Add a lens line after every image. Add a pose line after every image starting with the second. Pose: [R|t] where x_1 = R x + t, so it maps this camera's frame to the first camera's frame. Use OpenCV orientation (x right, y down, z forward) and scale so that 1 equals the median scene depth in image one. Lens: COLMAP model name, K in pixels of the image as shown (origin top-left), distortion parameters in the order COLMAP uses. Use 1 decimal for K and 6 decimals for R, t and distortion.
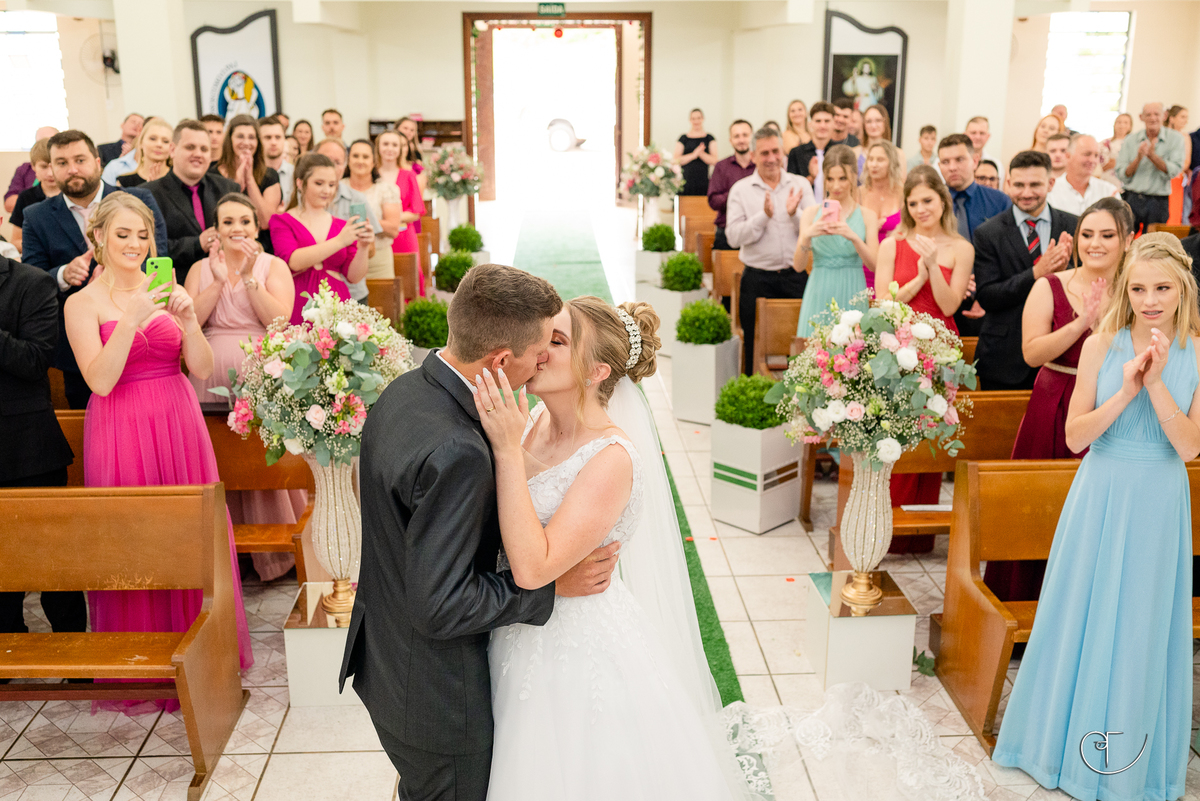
lens RADIAL K [[1205.1, 0, 600.0], [0, 1205.1, 400.5], [0, 0, 1]] dist [-0.000006, 0.007091]
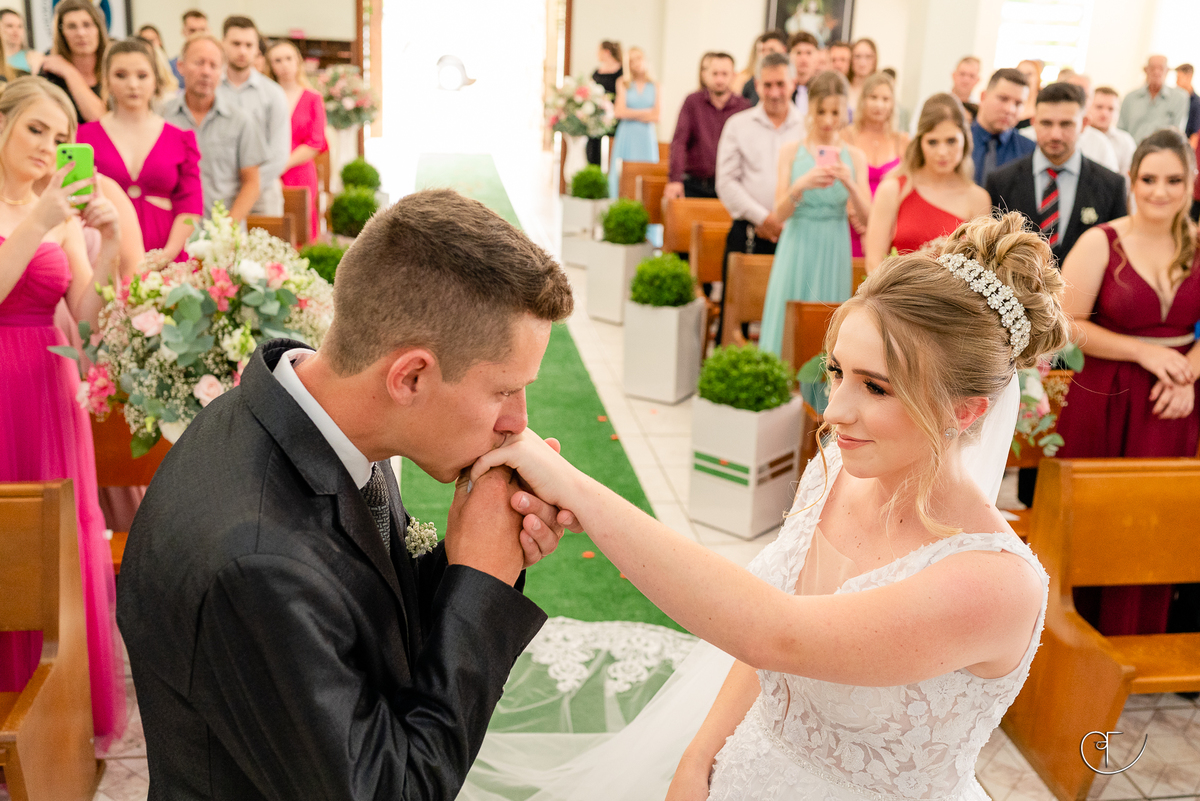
lens RADIAL K [[1187.4, 0, 600.0], [0, 1187.4, 400.5], [0, 0, 1]] dist [-0.002646, -0.008485]
pose [[0.990944, 0.014145, 0.133528, -0.079039], [-0.017826, 0.999492, 0.026410, -0.003290], [-0.133087, -0.028551, 0.990693, 0.217220]]
